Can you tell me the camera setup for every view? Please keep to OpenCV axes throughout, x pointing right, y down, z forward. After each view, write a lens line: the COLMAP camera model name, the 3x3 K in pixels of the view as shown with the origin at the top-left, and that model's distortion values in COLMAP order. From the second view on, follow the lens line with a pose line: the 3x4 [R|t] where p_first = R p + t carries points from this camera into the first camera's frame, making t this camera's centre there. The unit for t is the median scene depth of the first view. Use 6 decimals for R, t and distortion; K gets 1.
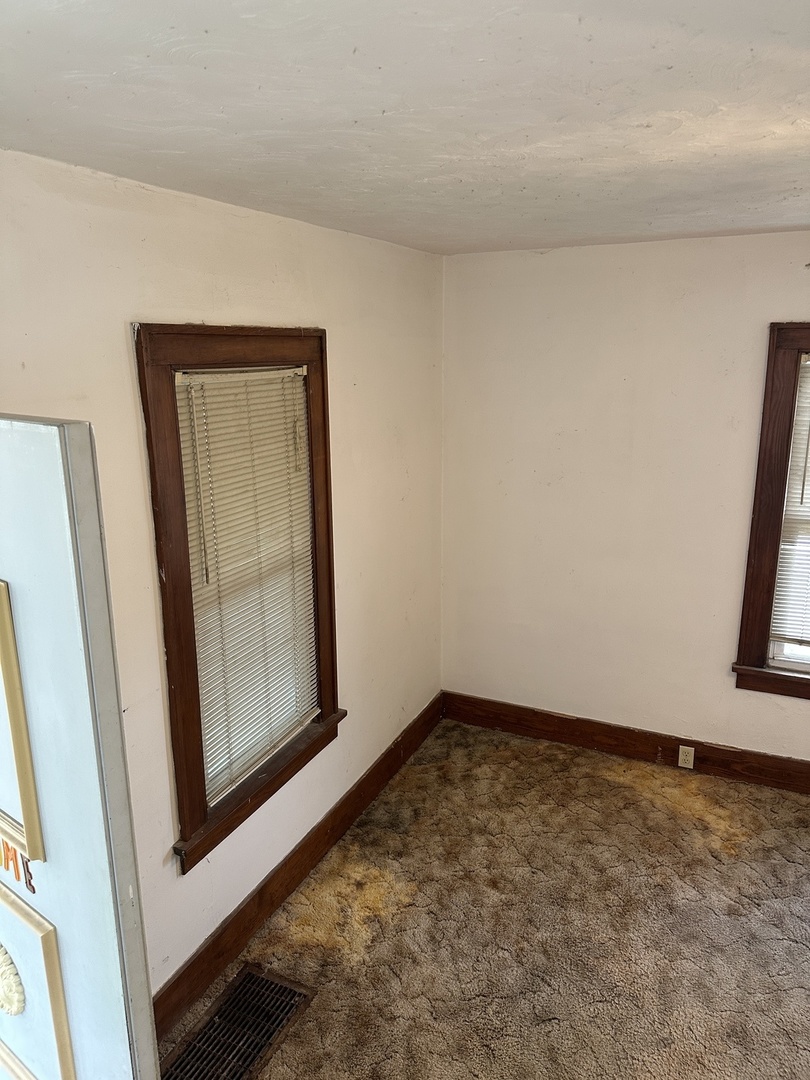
lens RADIAL K [[763.2, 0, 399.1], [0, 763.2, 539.4], [0, 0, 1]] dist [0.059979, -0.062174]
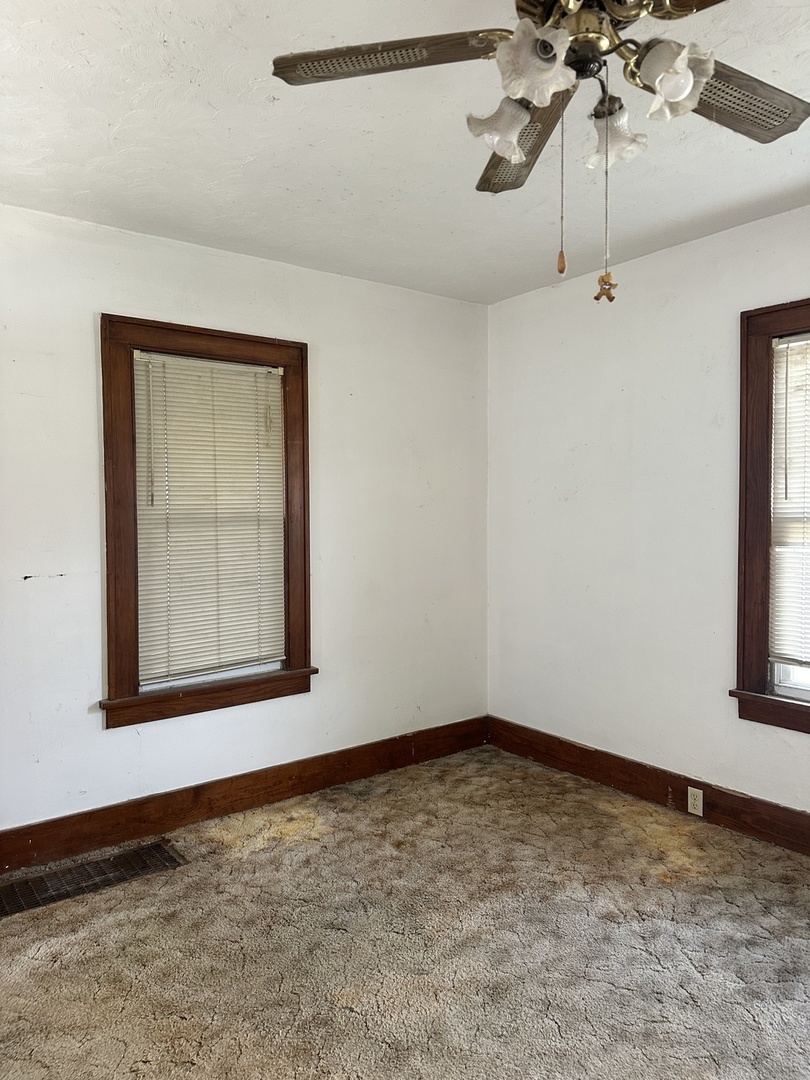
lens RADIAL K [[763.2, 0, 403.3], [0, 763.2, 541.0], [0, 0, 1]] dist [0.059979, -0.062174]
pose [[0.882791, 0.024842, -0.469108, 0.607245], [-0.121581, 0.976658, -0.177079, 0.237041], [0.453760, 0.213359, 0.865205, 0.033786]]
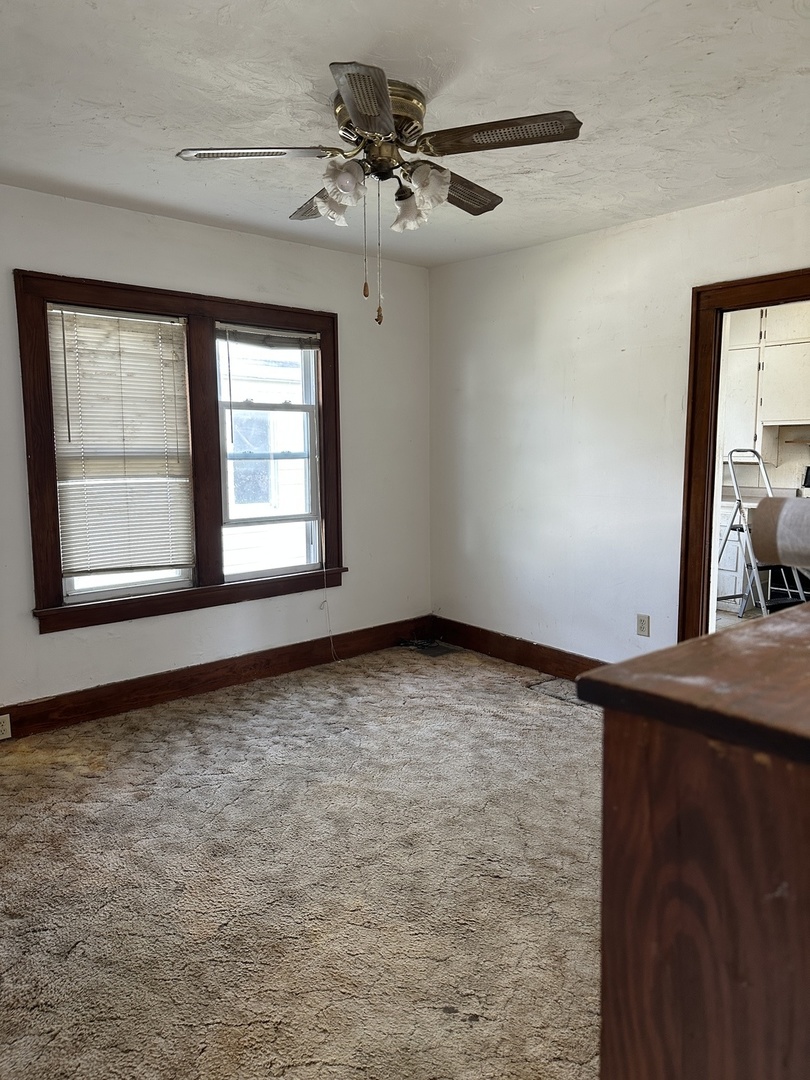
lens RADIAL K [[763.2, 0, 402.1], [0, 763.2, 535.7], [0, 0, 1]] dist [0.059979, -0.062174]
pose [[0.390520, -0.091370, 0.916049, -0.338520], [0.231071, 0.972936, -0.001463, 0.214072], [-0.891123, 0.212244, 0.401064, 0.189327]]
